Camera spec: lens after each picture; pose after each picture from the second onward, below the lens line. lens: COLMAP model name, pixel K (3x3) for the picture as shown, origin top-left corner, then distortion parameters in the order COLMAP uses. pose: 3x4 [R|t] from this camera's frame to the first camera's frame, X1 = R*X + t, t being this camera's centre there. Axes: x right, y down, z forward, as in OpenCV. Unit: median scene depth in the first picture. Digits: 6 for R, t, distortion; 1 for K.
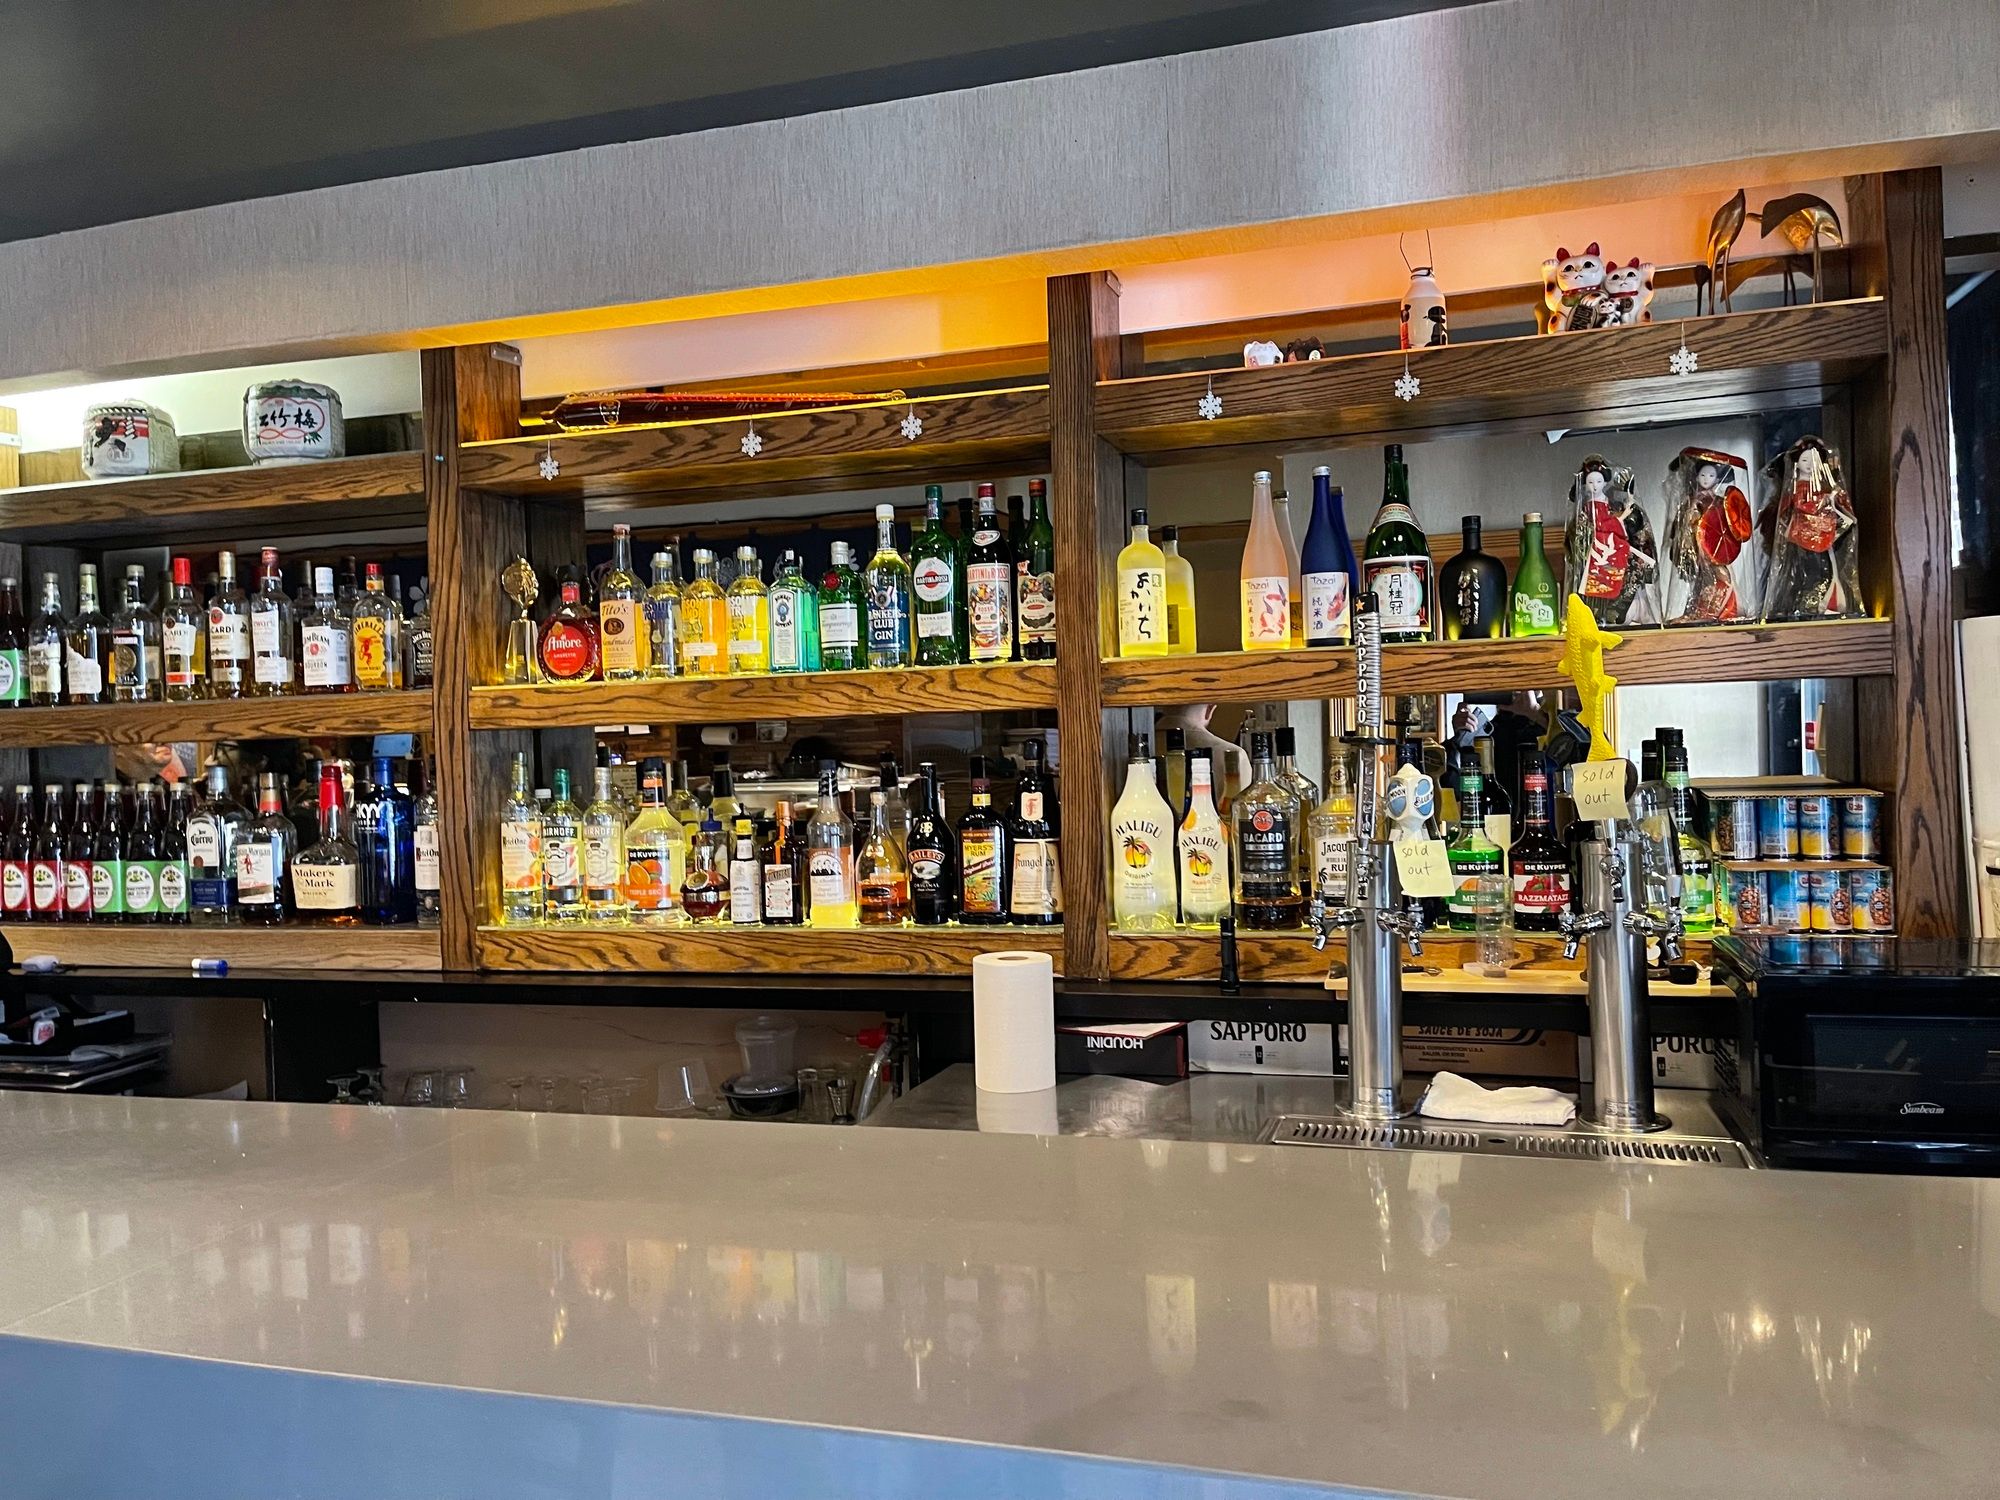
lens RADIAL K [[1491.3, 0, 1014.7], [0, 1491.3, 764.0], [0, 0, 1]] dist [0.062738, -0.071200]
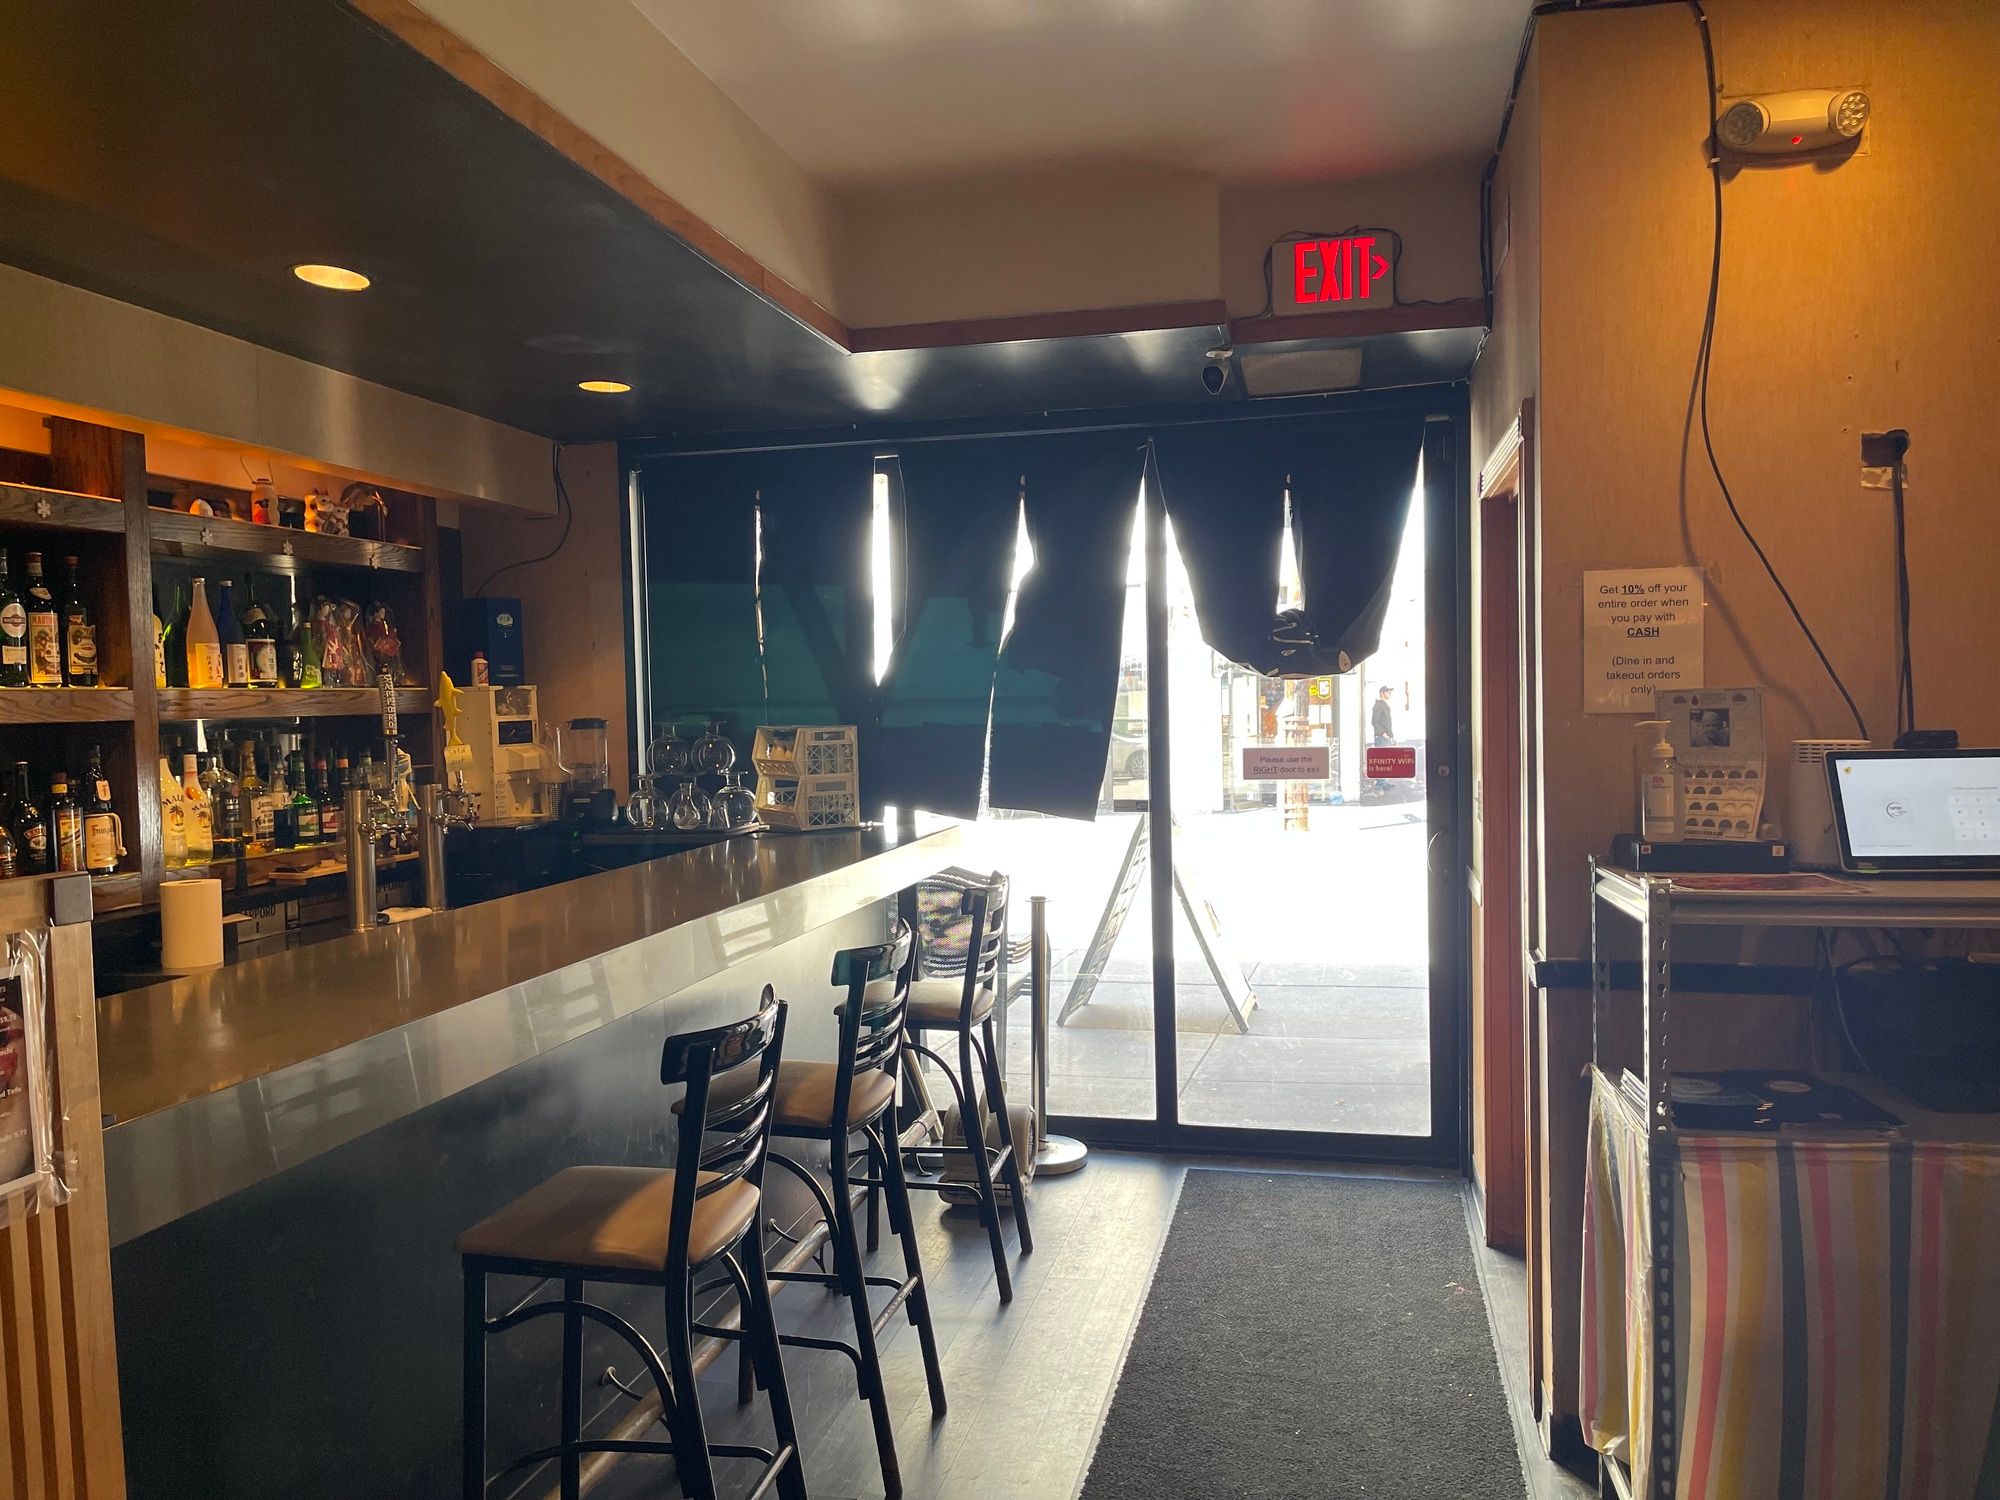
lens RADIAL K [[1501.9, 0, 1019.4], [0, 1501.9, 766.1], [0, 0, 1]] dist [0.016957, -0.015108]
pose [[-0.083864, -0.010431, 0.996423, -1.481399], [0.040439, 0.999086, 0.013863, 0.020698], [-0.995656, 0.041457, -0.083366, 0.254120]]
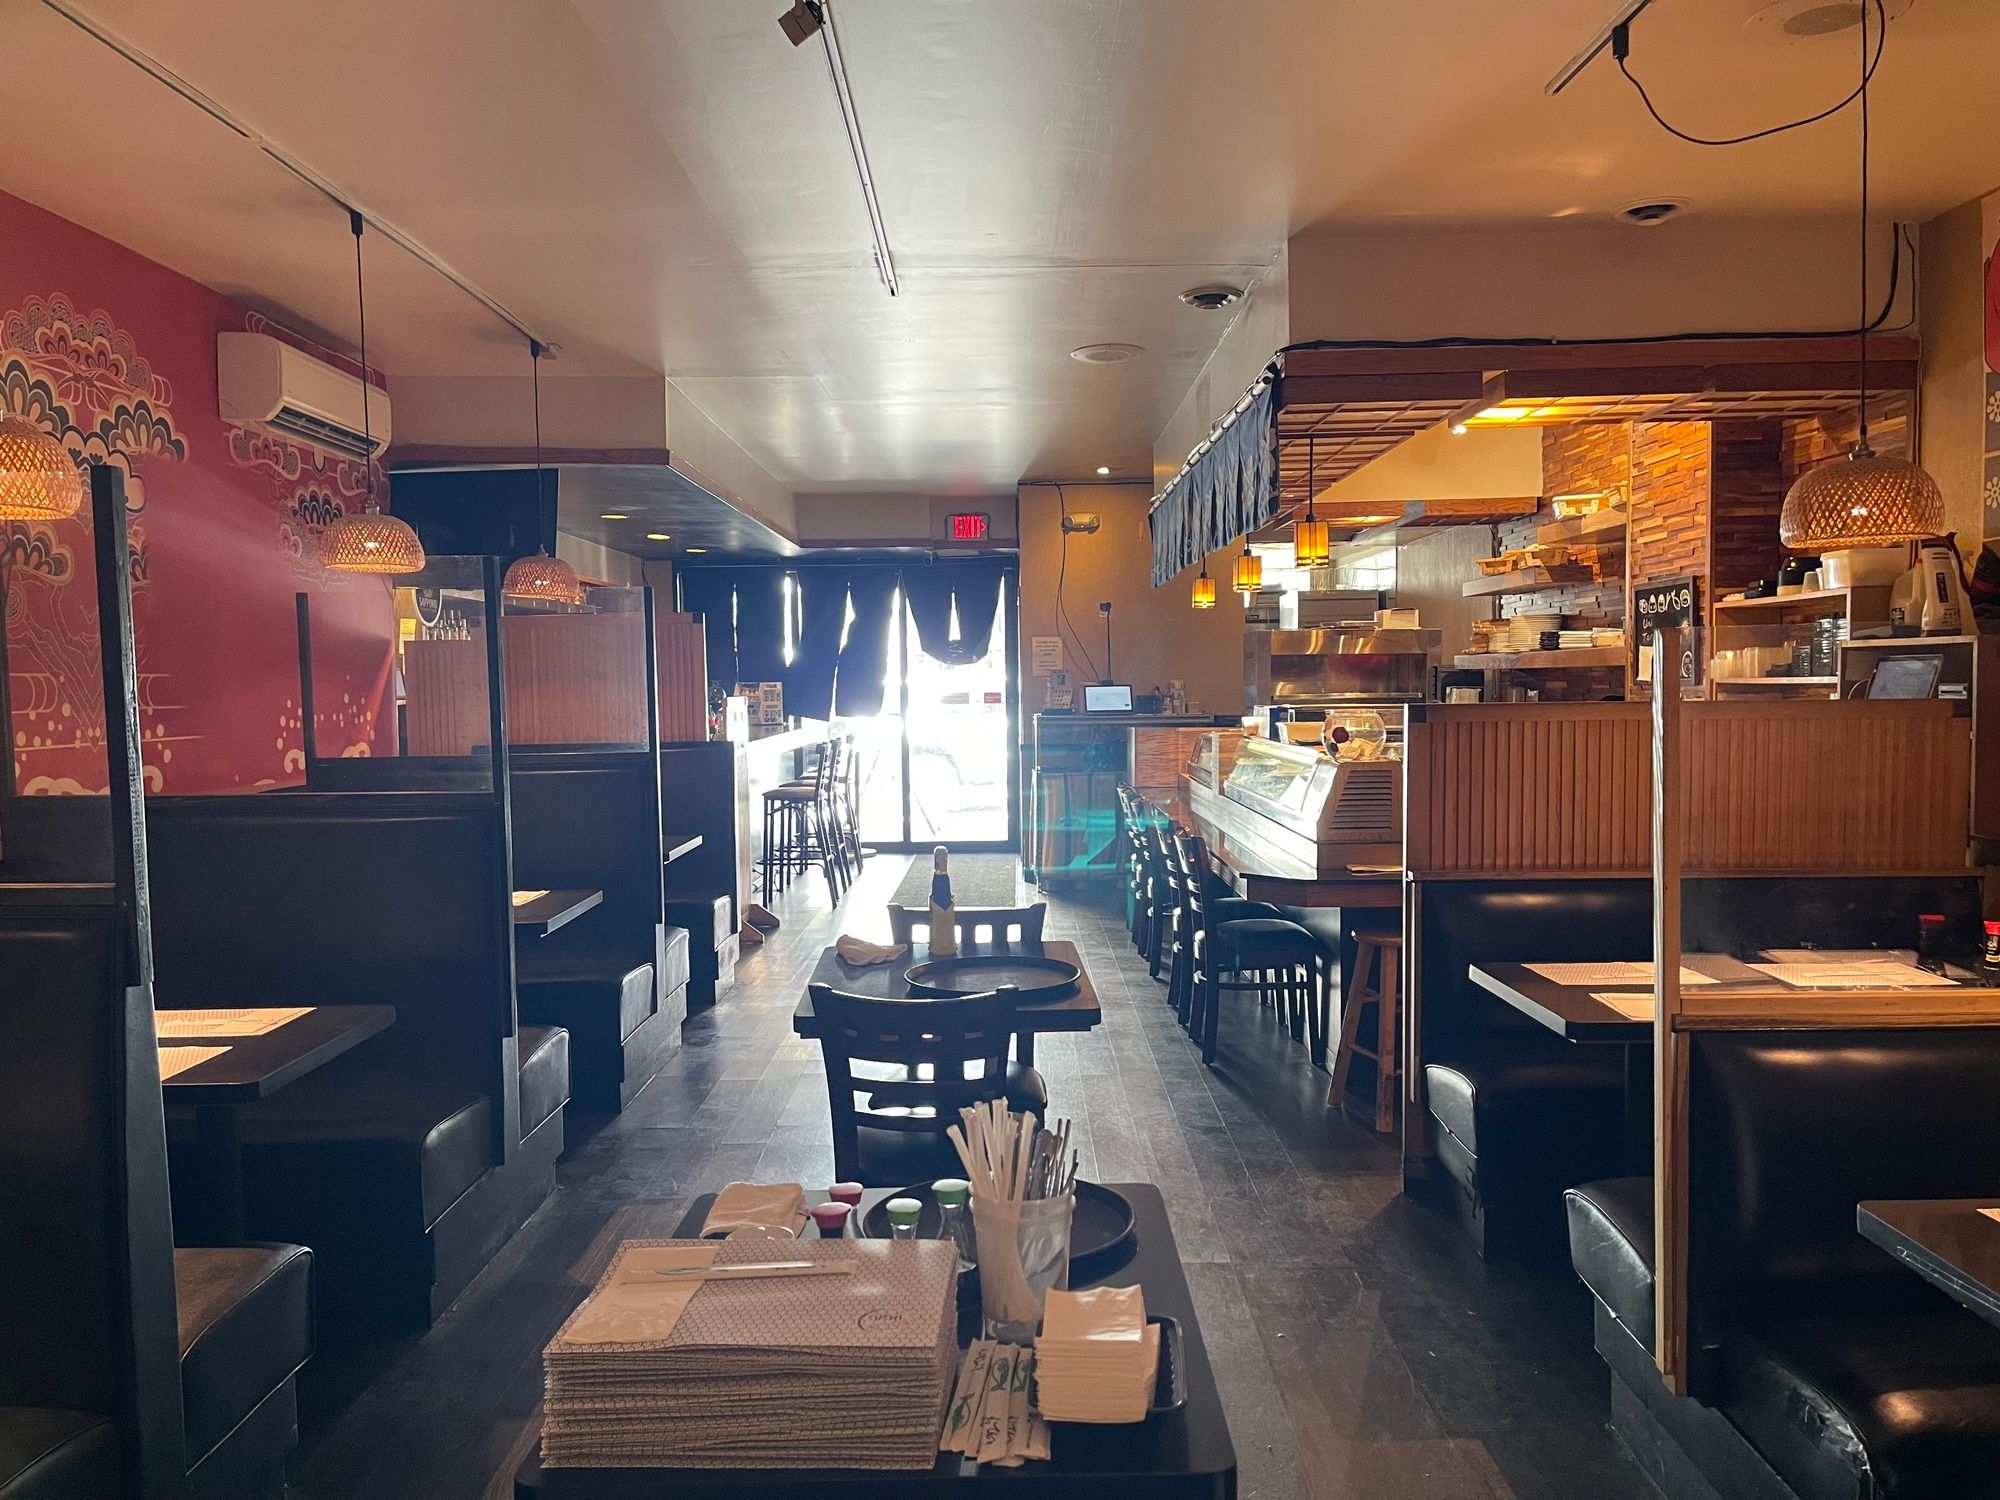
lens RADIAL K [[1501.9, 0, 1019.4], [0, 1501.9, 766.1], [0, 0, 1]] dist [0.016957, -0.015108]
pose [[-0.291974, -0.021420, 0.956186, -4.373892], [0.037282, 0.998734, 0.033757, 0.122100], [-0.955699, 0.045505, -0.290806, 0.989984]]
